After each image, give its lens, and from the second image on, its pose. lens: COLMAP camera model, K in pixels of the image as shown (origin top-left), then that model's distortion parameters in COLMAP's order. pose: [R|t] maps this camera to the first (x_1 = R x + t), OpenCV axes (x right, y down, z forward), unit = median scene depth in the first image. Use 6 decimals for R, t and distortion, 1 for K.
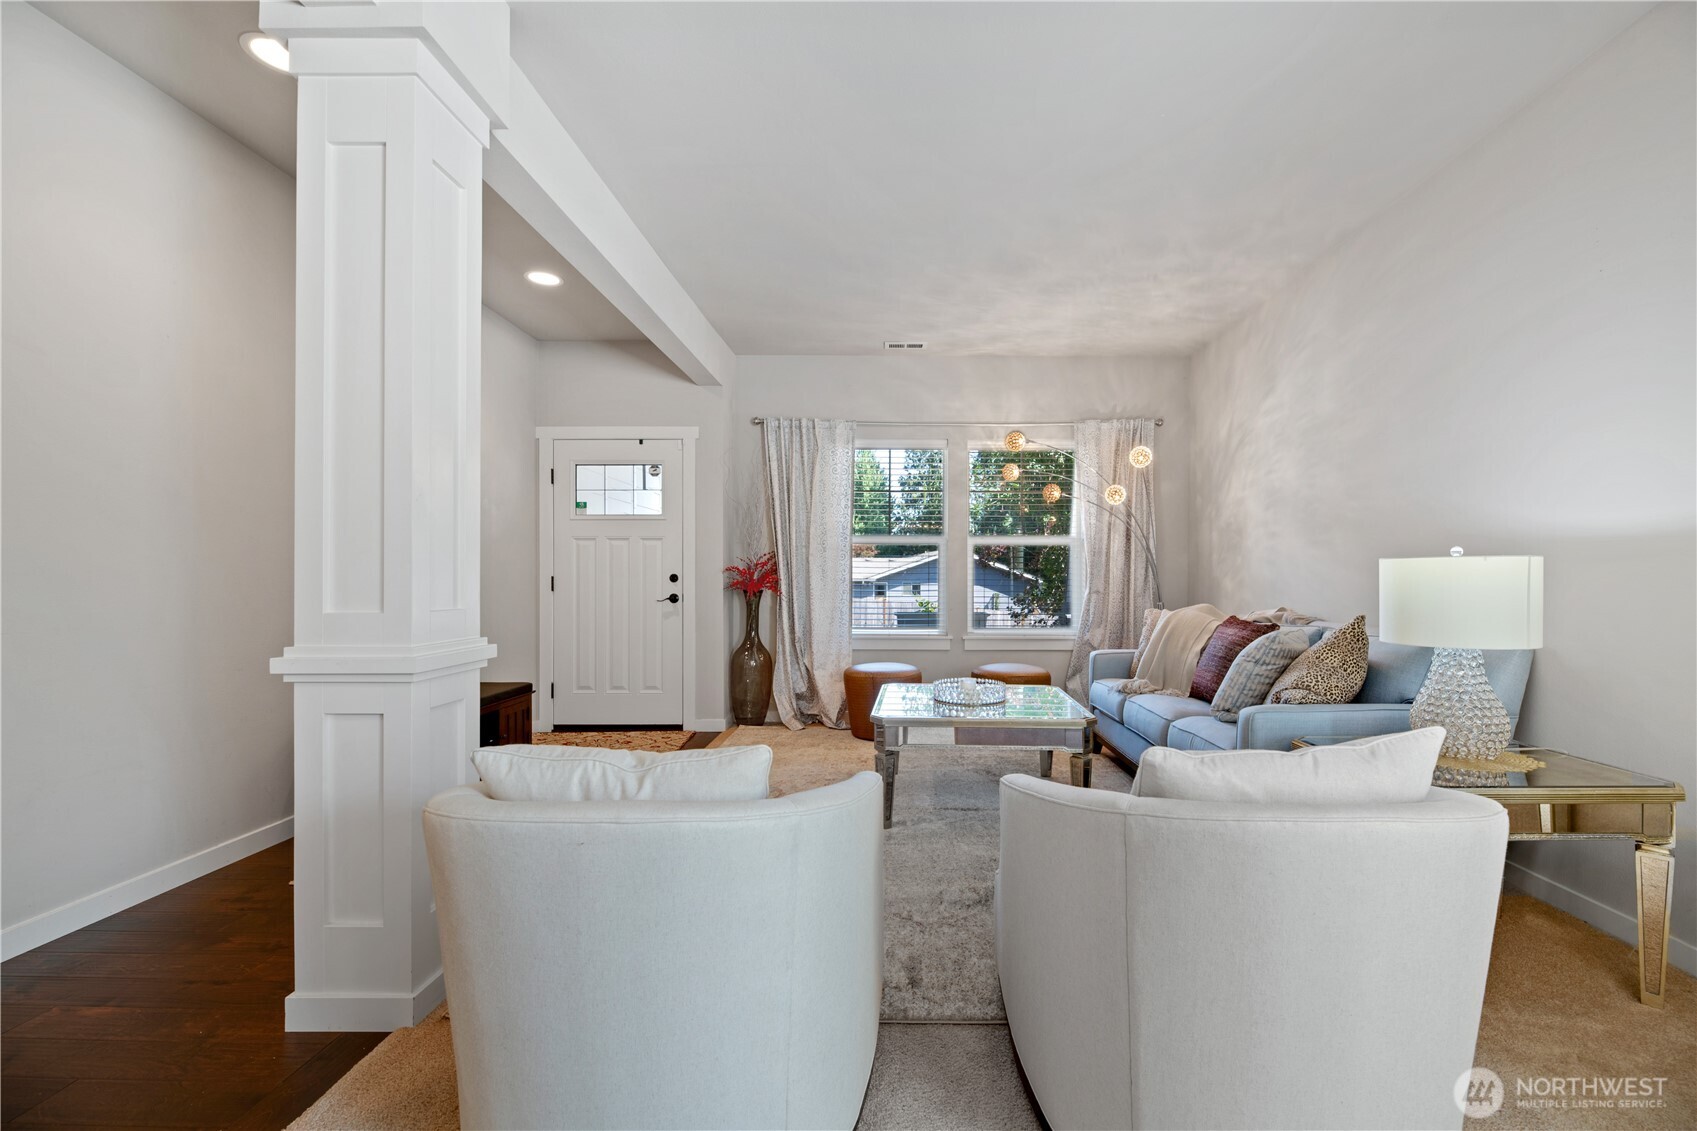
lens RADIAL K [[695.1, 0, 903.5], [0, 695.1, 575.1], [0, 0, 1]] dist [-0.000831, -0.002219]
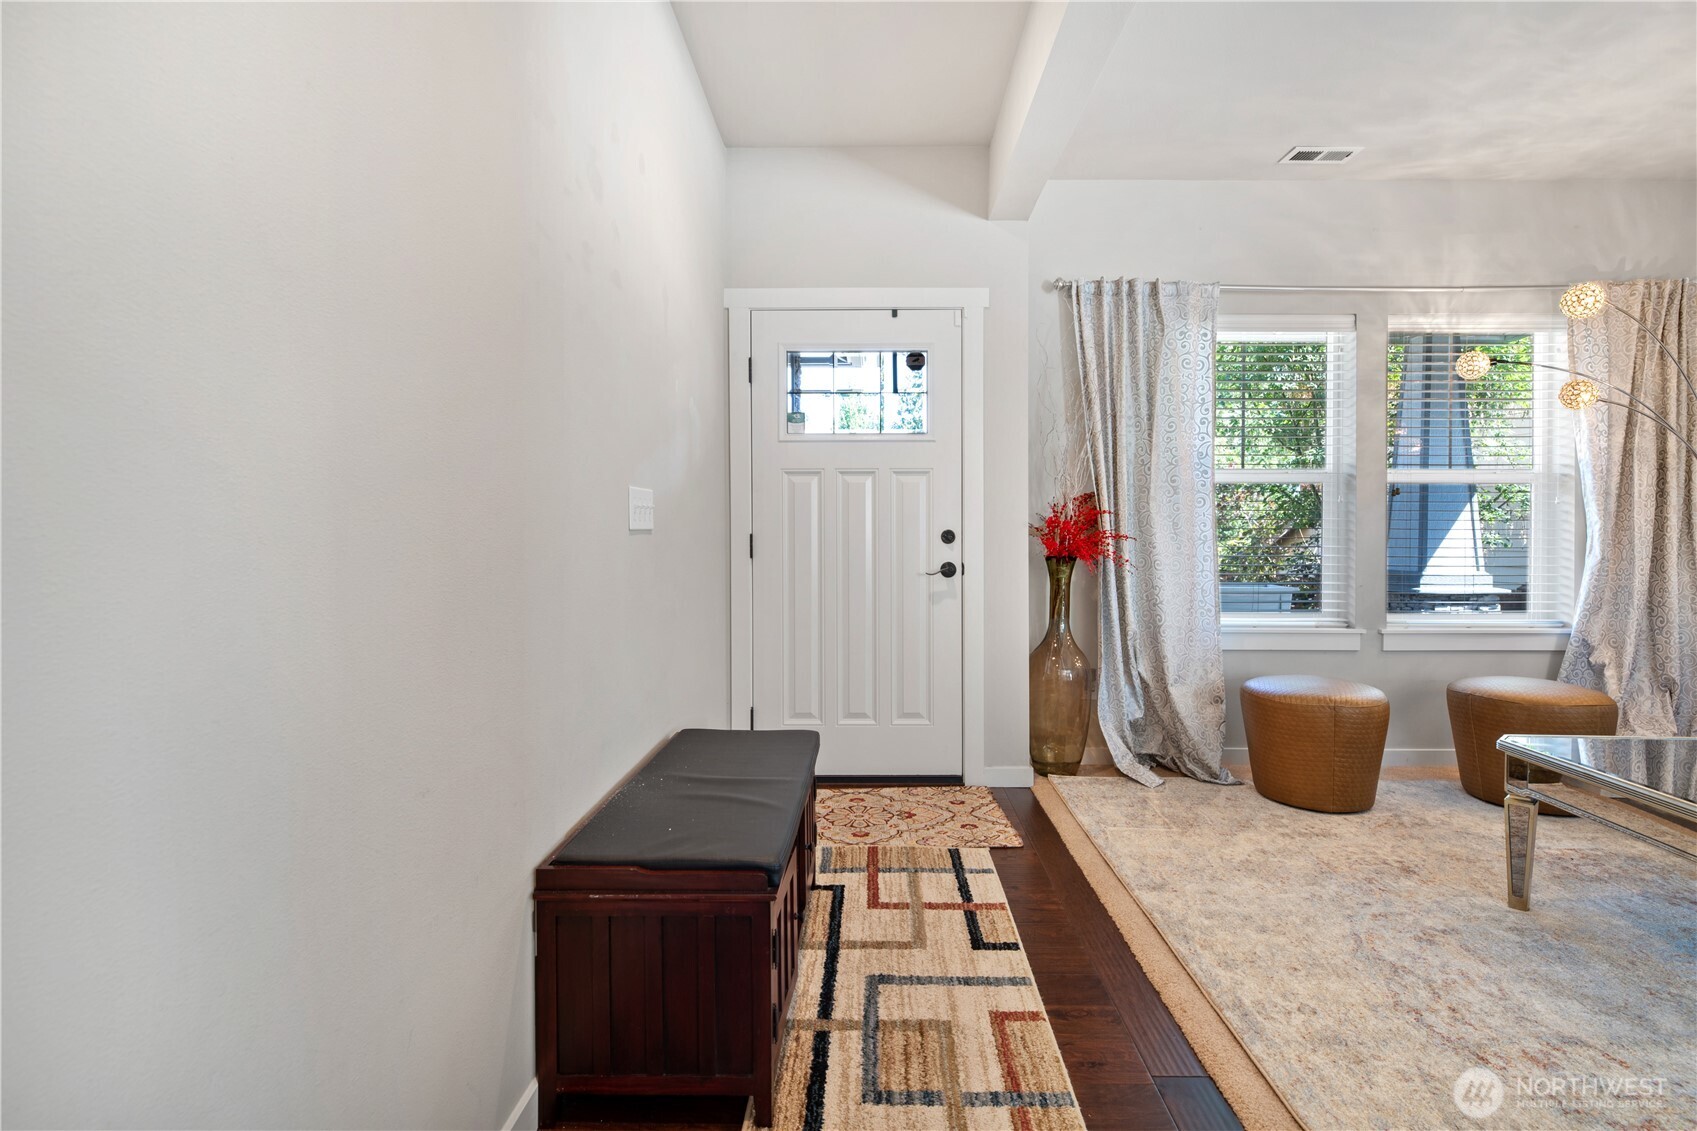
lens RADIAL K [[766.9, 0, 878.9], [0, 766.9, 541.9], [0, 0, 1]] dist [-0.002623, -0.000130]
pose [[0.999943, -0.000975, -0.010667, -0.380862], [0.001112, 0.999917, 0.012867, 0.000237], [0.010653, -0.012878, 0.999860, 0.322270]]
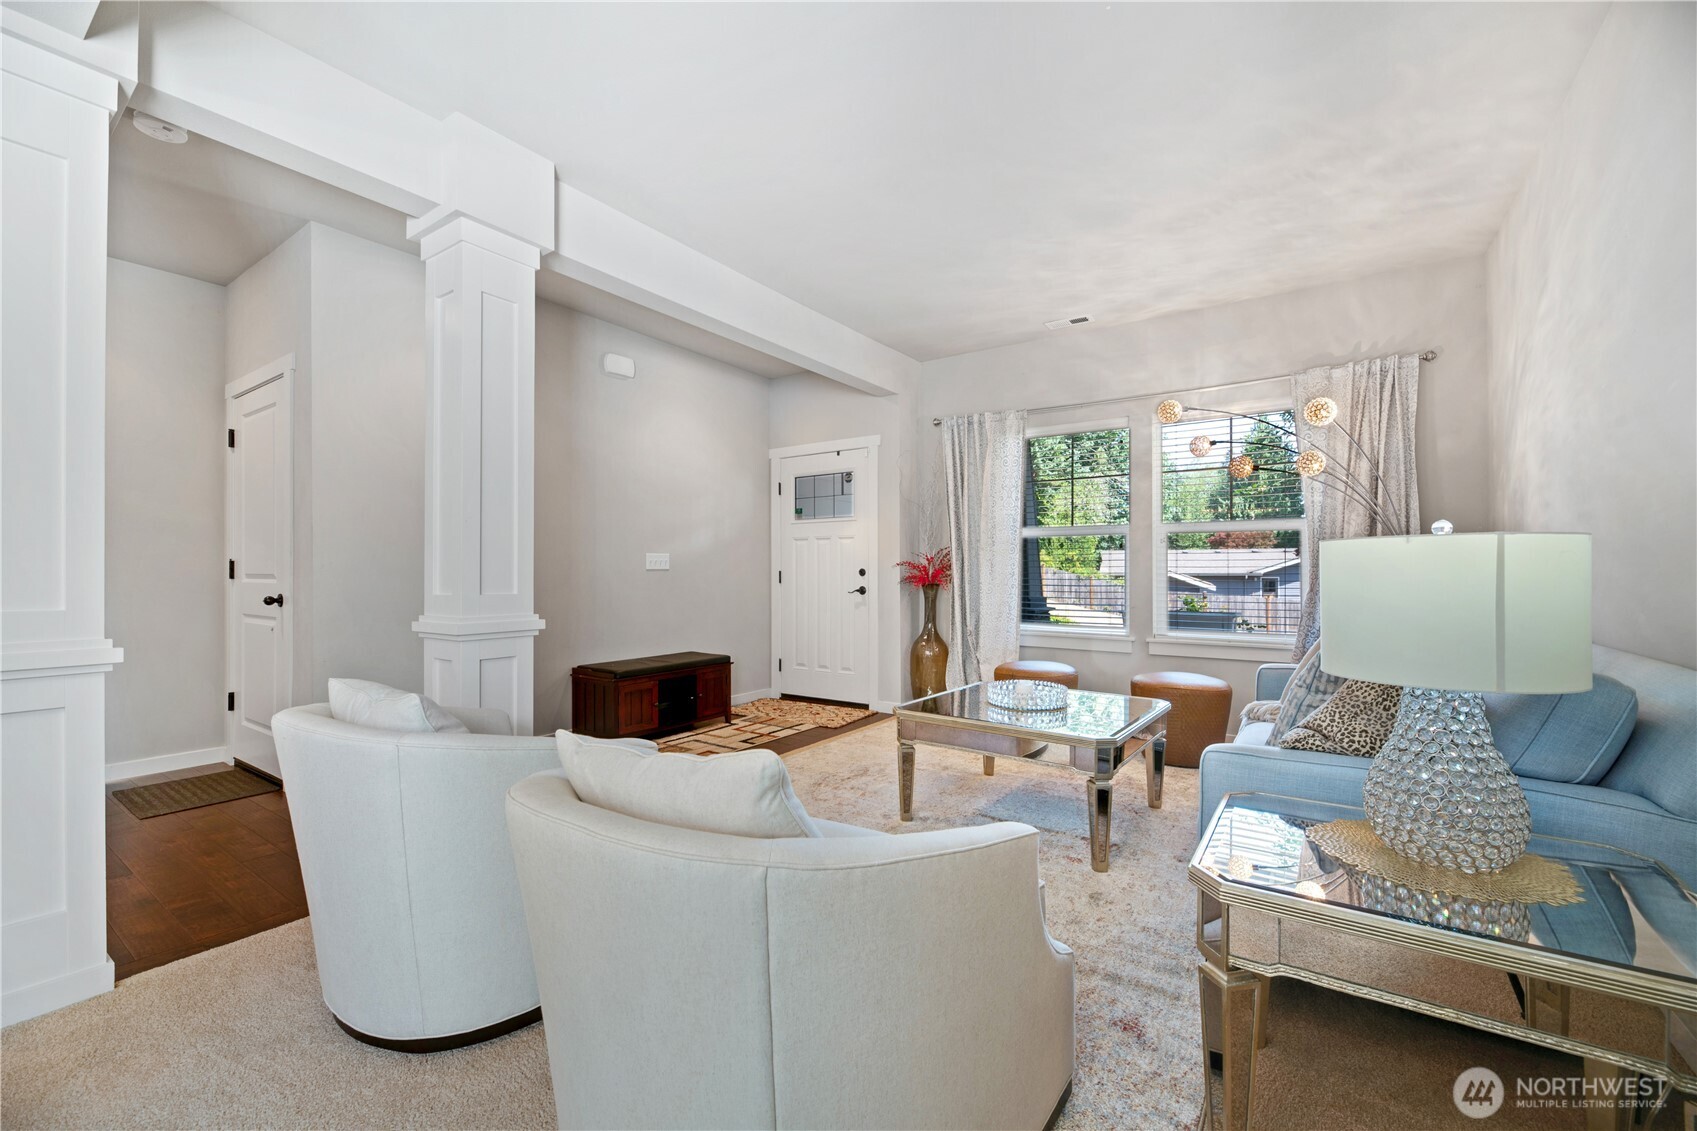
lens RADIAL K [[695.1, 0, 874.2], [0, 695.1, 564.4], [0, 0, 1]] dist [-0.000831, -0.002219]
pose [[0.827048, -0.007337, -0.562084, 0.310843], [0.003438, 0.999962, -0.007995, 0.000642], [0.562121, 0.004680, 0.827042, 0.086360]]
